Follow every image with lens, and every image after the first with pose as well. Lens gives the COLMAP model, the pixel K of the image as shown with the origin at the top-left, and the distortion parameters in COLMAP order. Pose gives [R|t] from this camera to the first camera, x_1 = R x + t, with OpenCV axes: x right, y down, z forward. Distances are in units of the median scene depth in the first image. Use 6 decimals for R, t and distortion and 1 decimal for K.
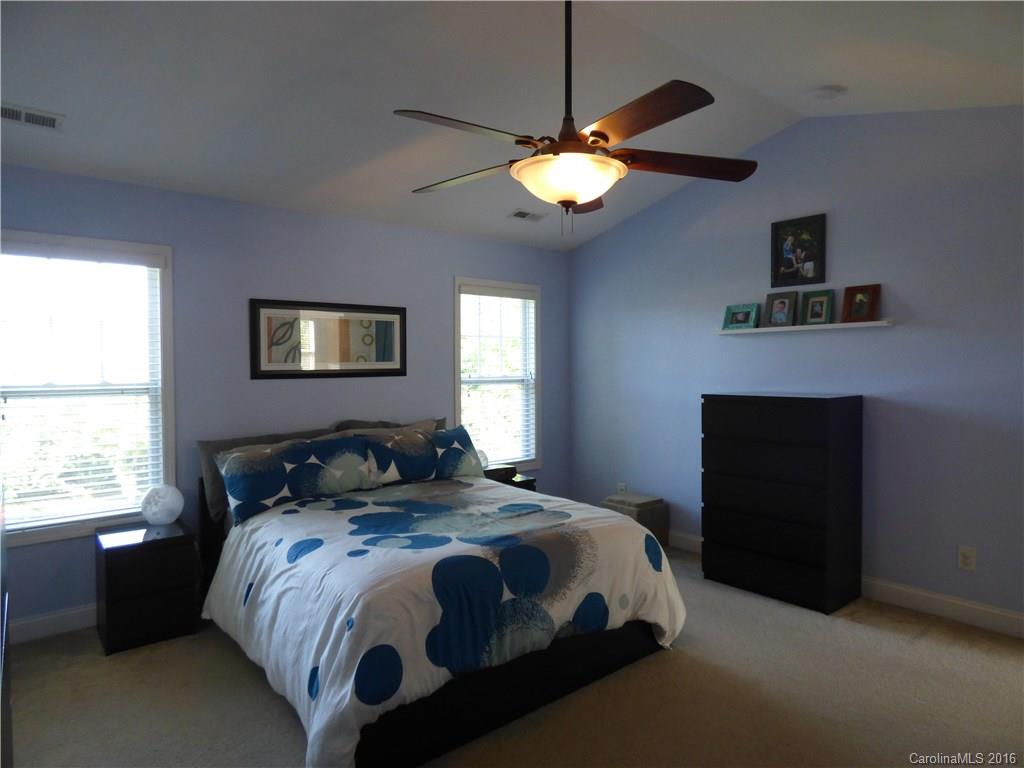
lens RADIAL K [[624.5, 0, 510.4], [0, 624.5, 378.3], [0, 0, 1]] dist [0.000496, 0.011547]
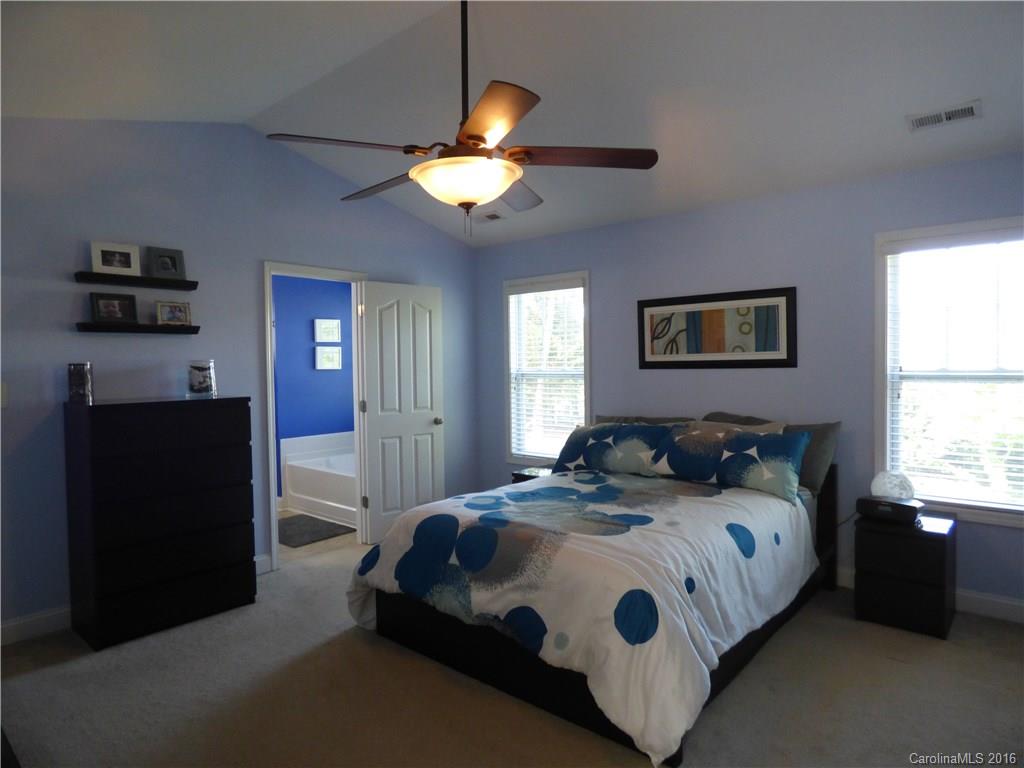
lens RADIAL K [[608.0, 0, 512.0], [0, 608.0, 384.0], [0, 0, 1]] dist [-0.005896, -0.001011]
pose [[0.168782, 0.041264, -0.984789, 0.659893], [-0.005621, 0.999147, 0.040902, -0.014768], [0.985637, -0.001368, 0.168870, 0.546685]]
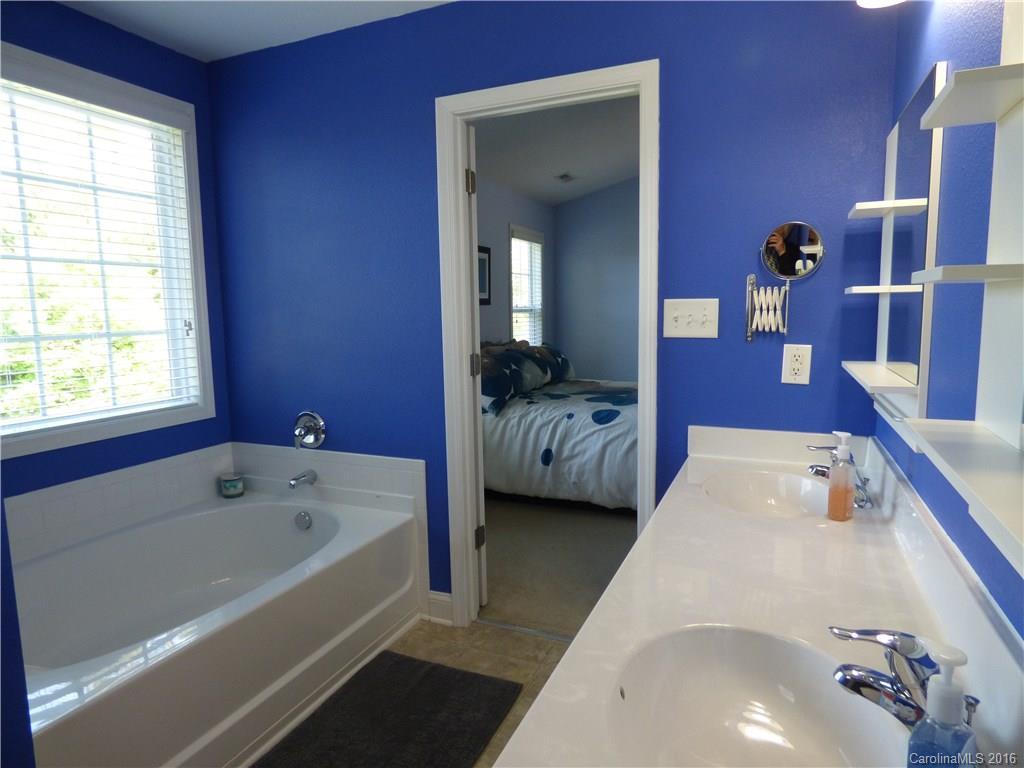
lens RADIAL K [[624.5, 0, 510.4], [0, 624.5, 378.3], [0, 0, 1]] dist [0.000496, 0.011547]
pose [[0.893545, -0.059887, 0.444962, -0.777668], [0.020477, 0.995469, 0.092859, 0.029983], [-0.448507, -0.073862, 0.890722, -0.127609]]
